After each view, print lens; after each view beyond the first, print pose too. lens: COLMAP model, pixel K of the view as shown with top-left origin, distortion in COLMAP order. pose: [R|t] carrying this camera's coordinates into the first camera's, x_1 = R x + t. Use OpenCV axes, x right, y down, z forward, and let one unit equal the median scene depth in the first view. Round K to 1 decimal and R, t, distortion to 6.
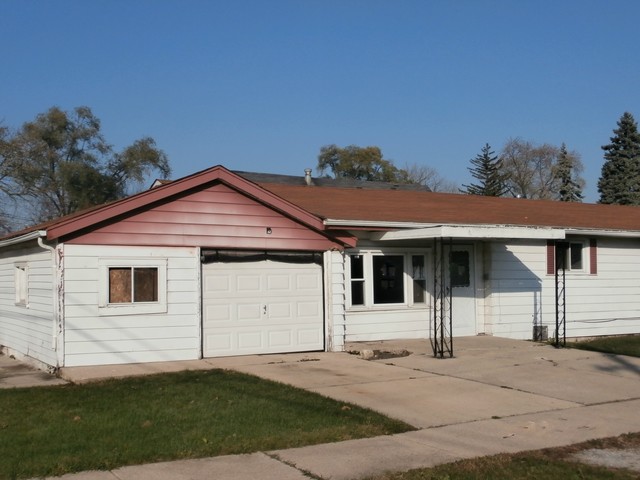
lens RADIAL K [[855.6, 0, 320.0], [0, 855.6, 240.0], [0, 0, 1]] dist [-0.132163, 0.016535]
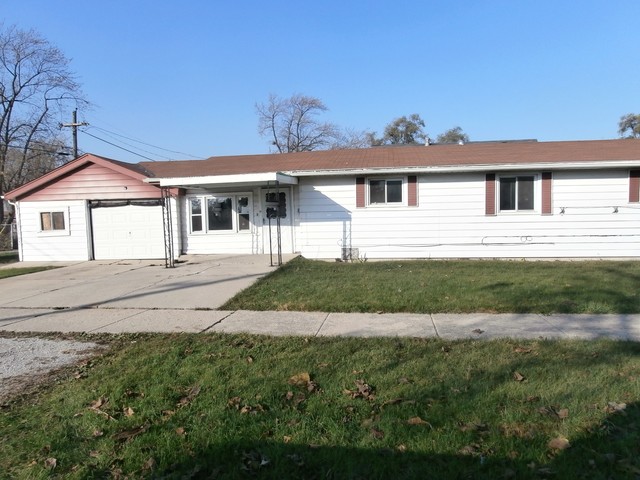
lens RADIAL K [[450.4, 0, 345.8], [0, 450.4, 243.9], [0, 0, 1]] dist [-0.009104, 0.000811]
pose [[0.752987, 0.026401, -0.657505, 0.759248], [0.051593, 0.993750, 0.098987, 0.029599], [0.656010, -0.108458, 0.746919, 0.523988]]
